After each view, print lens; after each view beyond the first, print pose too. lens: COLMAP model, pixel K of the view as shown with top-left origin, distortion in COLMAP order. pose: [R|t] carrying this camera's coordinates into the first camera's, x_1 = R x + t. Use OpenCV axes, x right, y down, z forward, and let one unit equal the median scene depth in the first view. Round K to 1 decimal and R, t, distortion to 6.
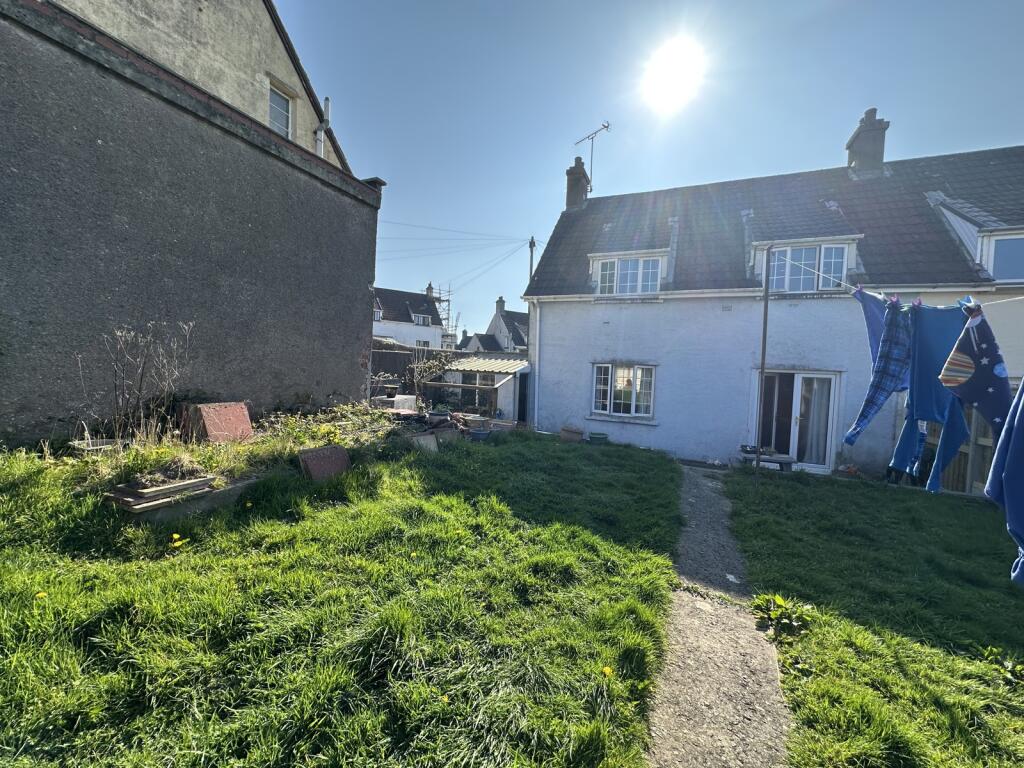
lens RADIAL K [[409.8, 0, 513.1], [0, 409.8, 382.9], [0, 0, 1]] dist [0.000525, 0.000029]
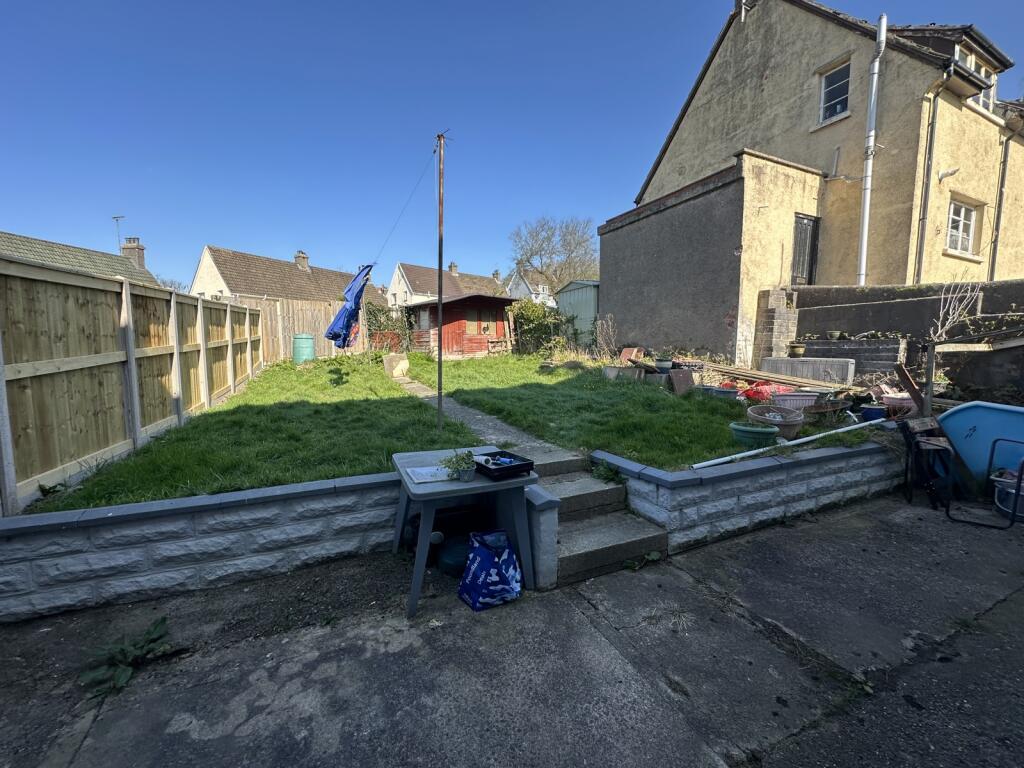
lens RADIAL K [[409.8, 0, 512.6], [0, 409.8, 387.0], [0, 0, 1]] dist [0.000525, 0.000029]
pose [[-0.663374, 0.021998, -0.747964, 1.097955], [-0.065883, 0.993969, 0.087665, 0.086844], [0.745382, 0.107433, -0.657924, 1.634015]]
